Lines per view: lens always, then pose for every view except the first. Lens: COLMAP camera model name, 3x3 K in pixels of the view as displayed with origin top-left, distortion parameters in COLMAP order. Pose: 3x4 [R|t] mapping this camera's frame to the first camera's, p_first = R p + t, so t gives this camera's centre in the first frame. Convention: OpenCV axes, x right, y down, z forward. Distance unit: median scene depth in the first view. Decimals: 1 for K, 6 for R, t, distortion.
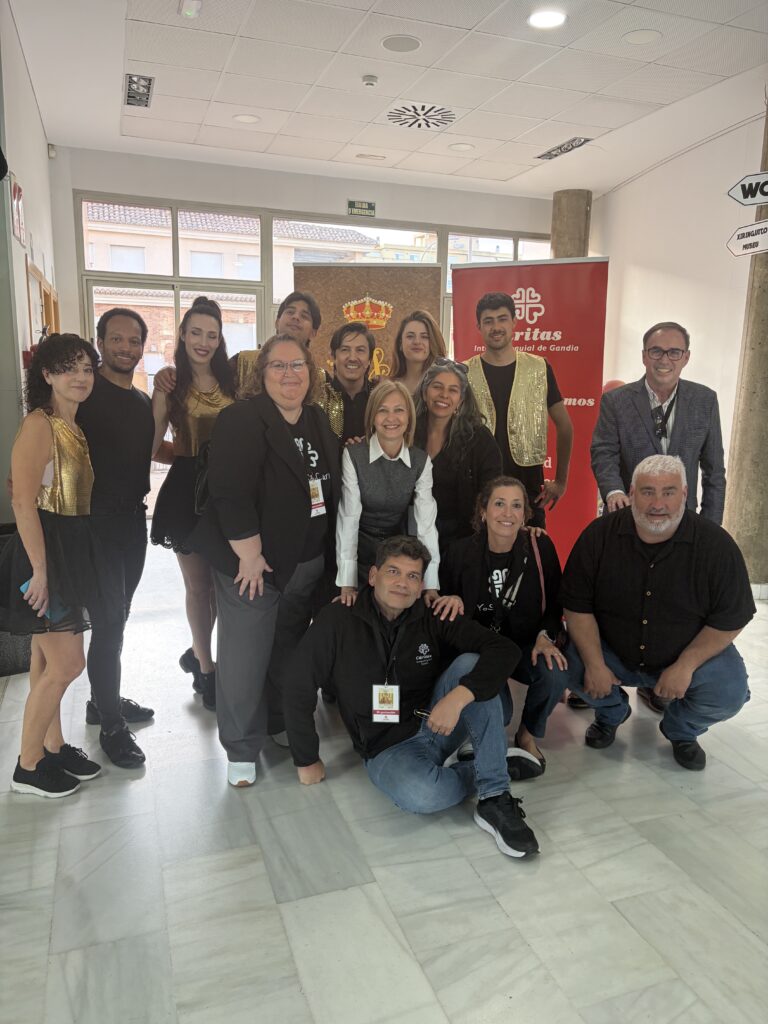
lens RADIAL K [[778.2, 0, 390.8], [0, 778.2, 513.2], [0, 0, 1]] dist [0.029547, -0.003002]
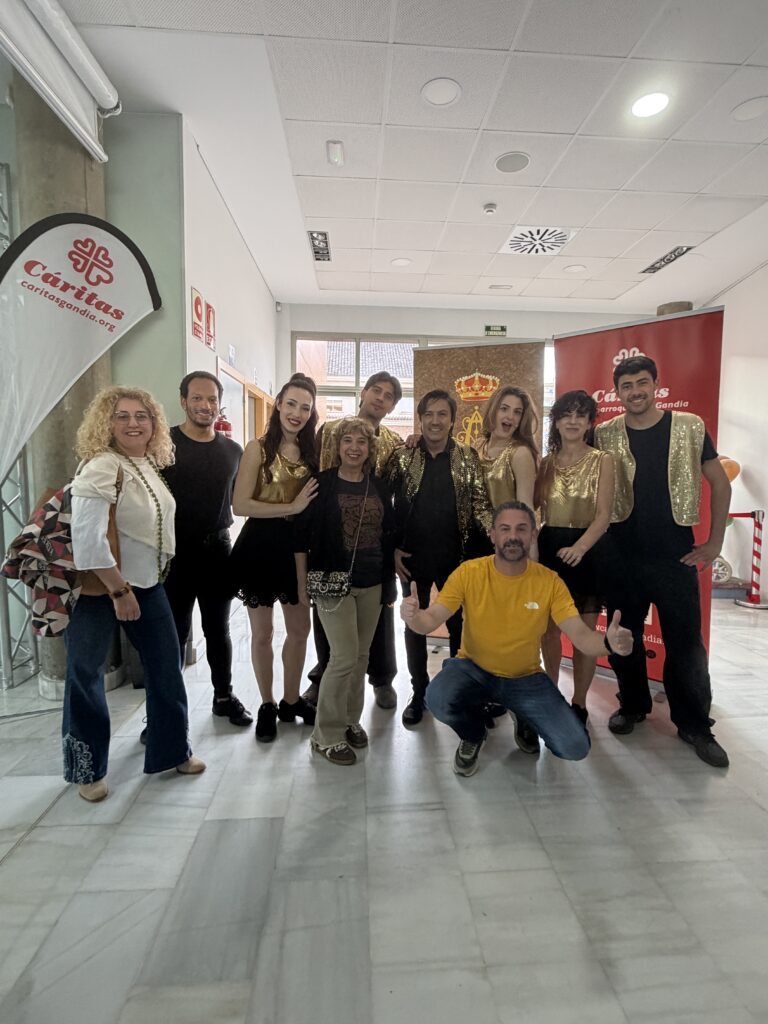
lens RADIAL K [[508.1, 0, 386.2], [0, 508.1, 507.6], [0, 0, 1]] dist [0.002409, -0.000029]
pose [[0.959131, 0.015916, -0.282515, 0.052678], [-0.044602, 0.994439, -0.095399, -0.005985], [0.279426, 0.104101, 0.954507, 0.264364]]
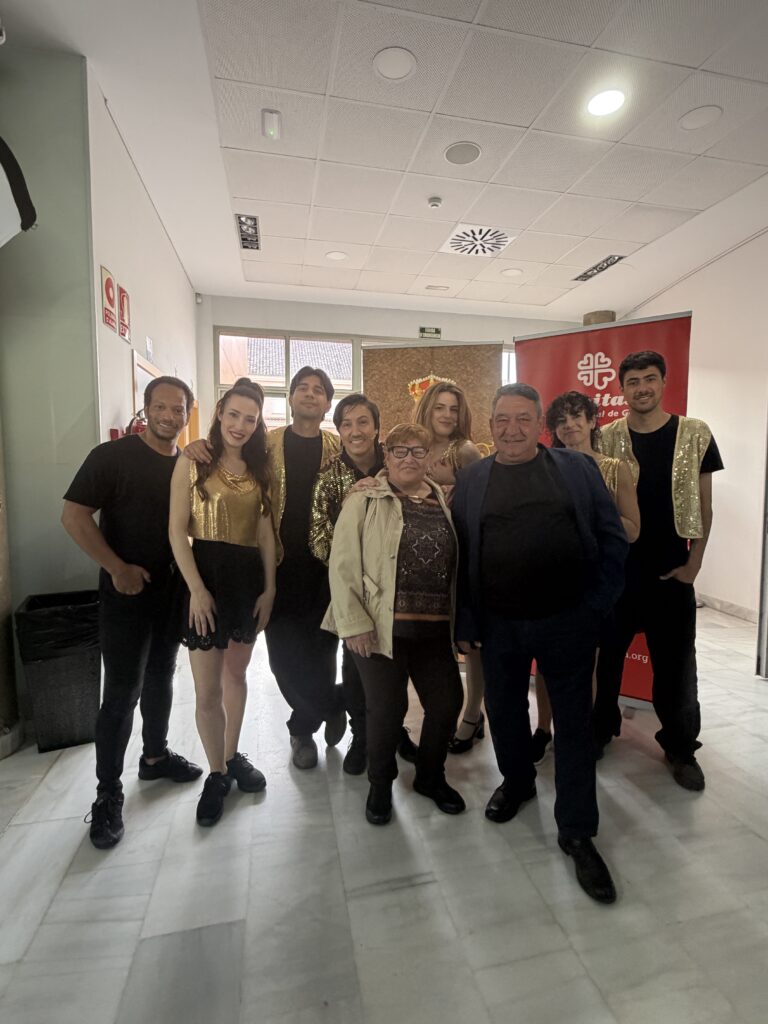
lens RADIAL K [[508.1, 0, 386.2], [0, 508.1, 507.6], [0, 0, 1]] dist [0.002409, -0.000029]
pose [[0.991363, -0.003803, -0.131088, -0.001015], [-0.009703, 0.994713, -0.102237, -0.026578], [0.130784, 0.102626, 0.986085, 0.314896]]
